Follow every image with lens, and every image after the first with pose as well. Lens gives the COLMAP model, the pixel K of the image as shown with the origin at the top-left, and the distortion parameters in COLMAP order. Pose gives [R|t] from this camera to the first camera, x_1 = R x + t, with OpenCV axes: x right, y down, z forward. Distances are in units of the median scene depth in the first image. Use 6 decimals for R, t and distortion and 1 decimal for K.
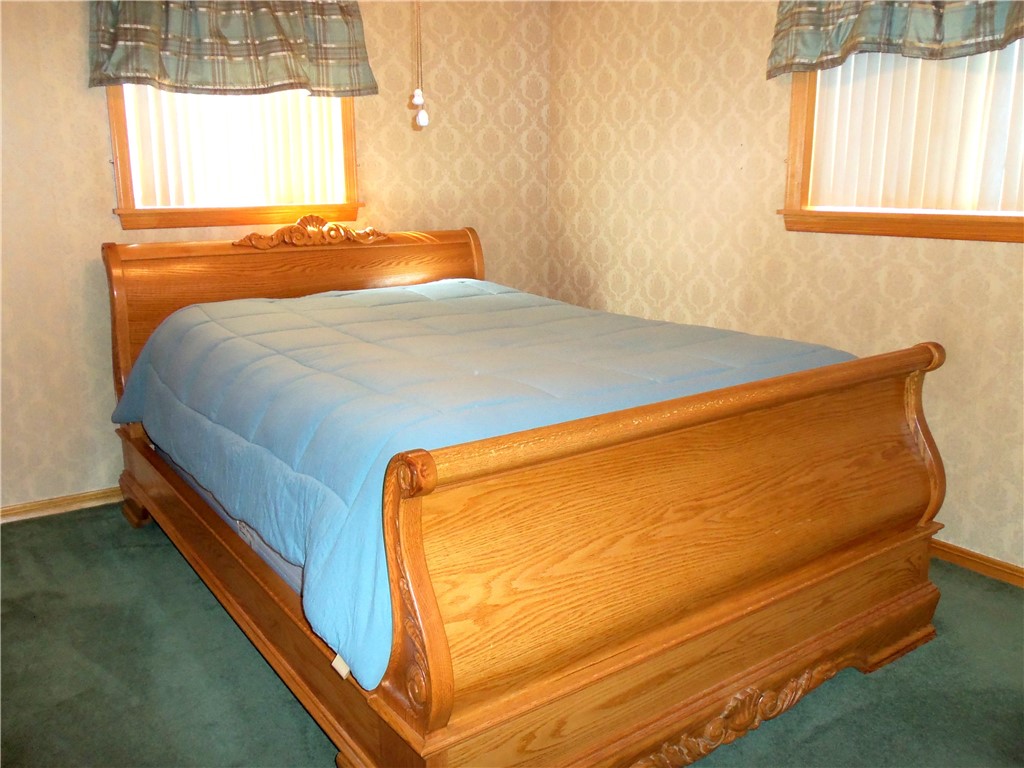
lens RADIAL K [[882.6, 0, 520.0], [0, 882.6, 383.7], [0, 0, 1]] dist [-0.025760, 0.015379]
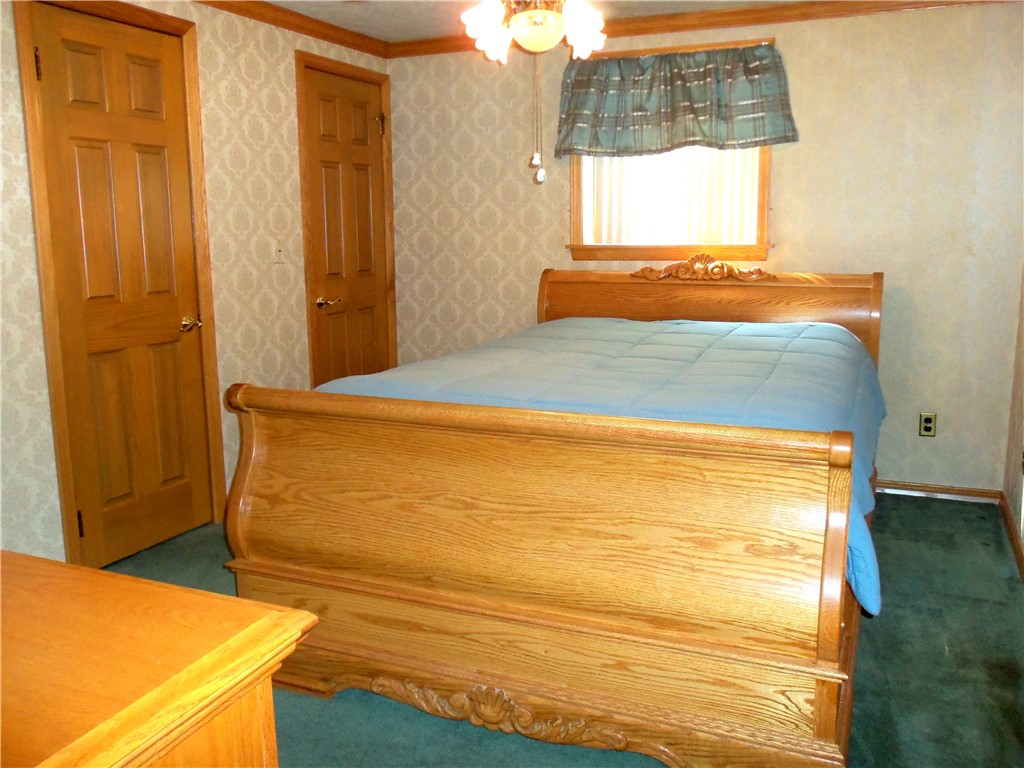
lens RADIAL K [[882.6, 0, 515.6], [0, 882.6, 380.2], [0, 0, 1]] dist [-0.025760, 0.015379]
pose [[0.491569, 0.145849, -0.858538, 0.659076], [-0.188998, 0.980245, 0.058312, -0.053209], [0.850082, 0.133598, 0.509423, 0.242723]]
